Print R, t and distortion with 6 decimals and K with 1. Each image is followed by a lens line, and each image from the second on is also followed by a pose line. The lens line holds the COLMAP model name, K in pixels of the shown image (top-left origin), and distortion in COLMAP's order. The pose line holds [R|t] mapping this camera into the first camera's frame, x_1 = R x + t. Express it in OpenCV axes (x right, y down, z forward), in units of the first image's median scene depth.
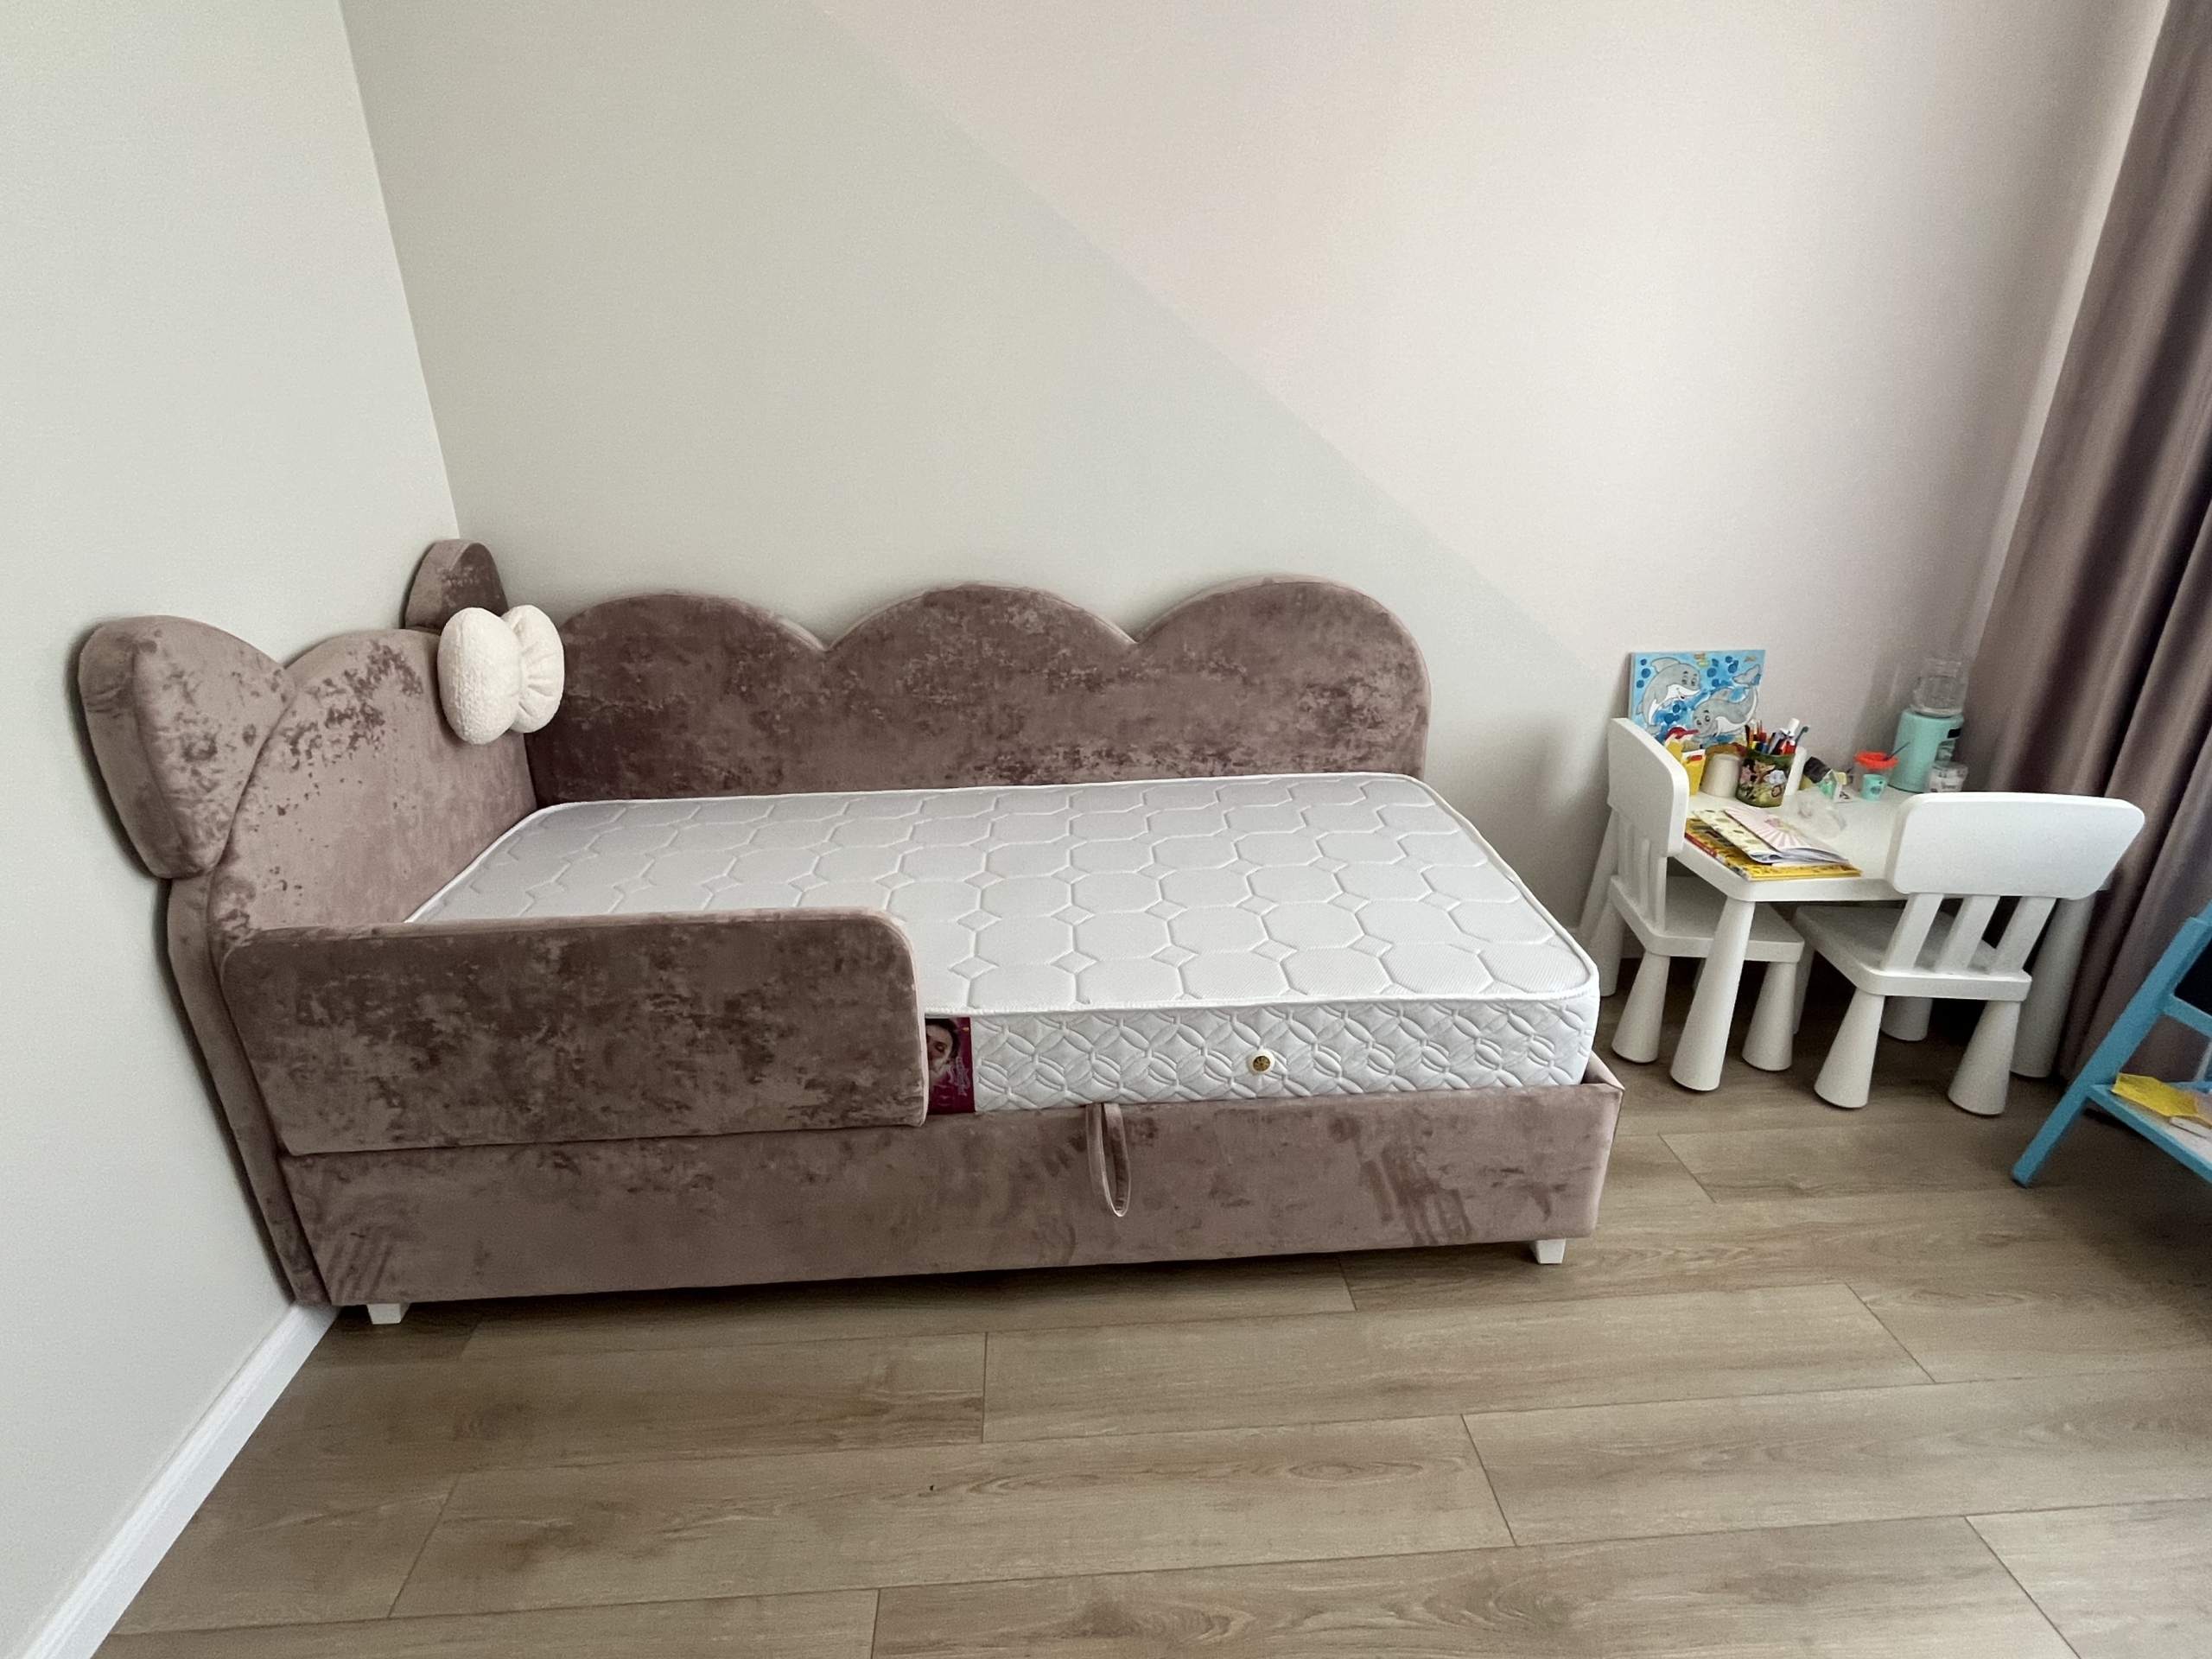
lens RADIAL K [[1090.0, 0, 1106.0], [0, 1090.0, 829.5], [0, 0, 1]] dist [0.001854, -0.000063]
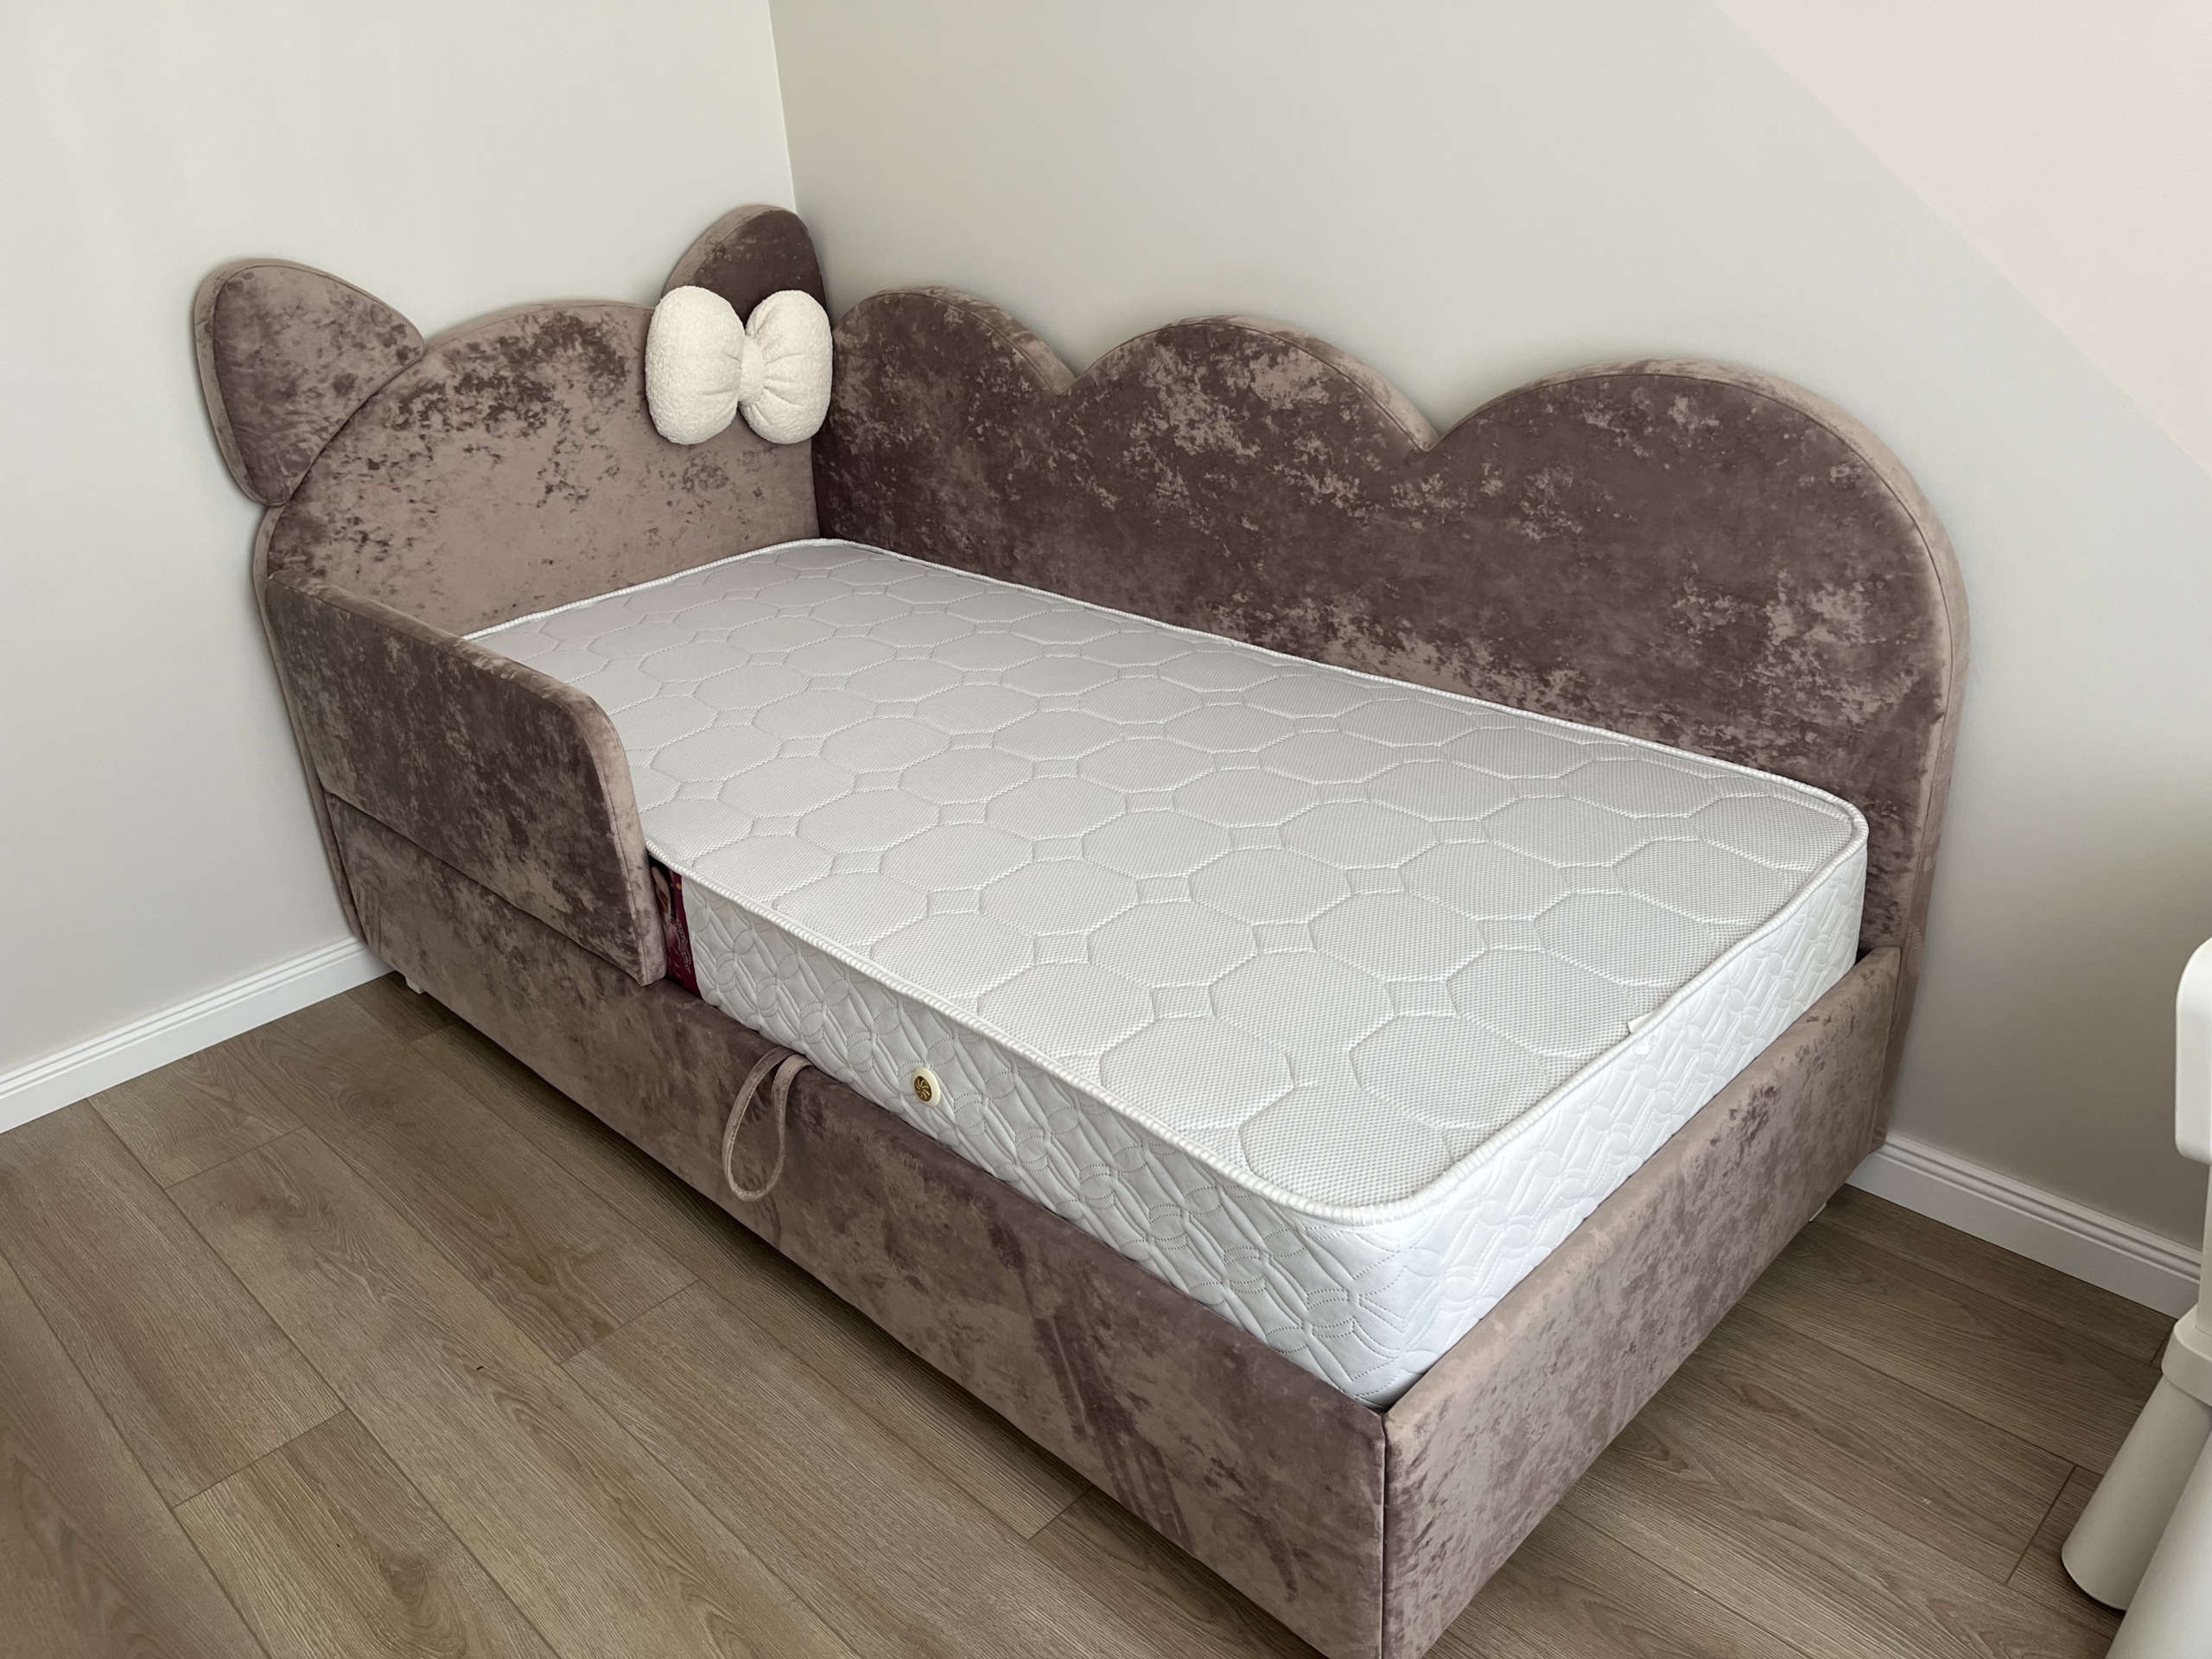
lens RADIAL K [[1680.1, 0, 1102.8], [0, 1680.1, 840.6], [0, 0, 1]] dist [0.073095, -0.079616]
pose [[0.665775, 0.307657, -0.679773, 0.650751], [-0.243592, 0.950741, 0.191718, -0.112698], [0.705271, 0.037946, 0.707922, 0.265622]]
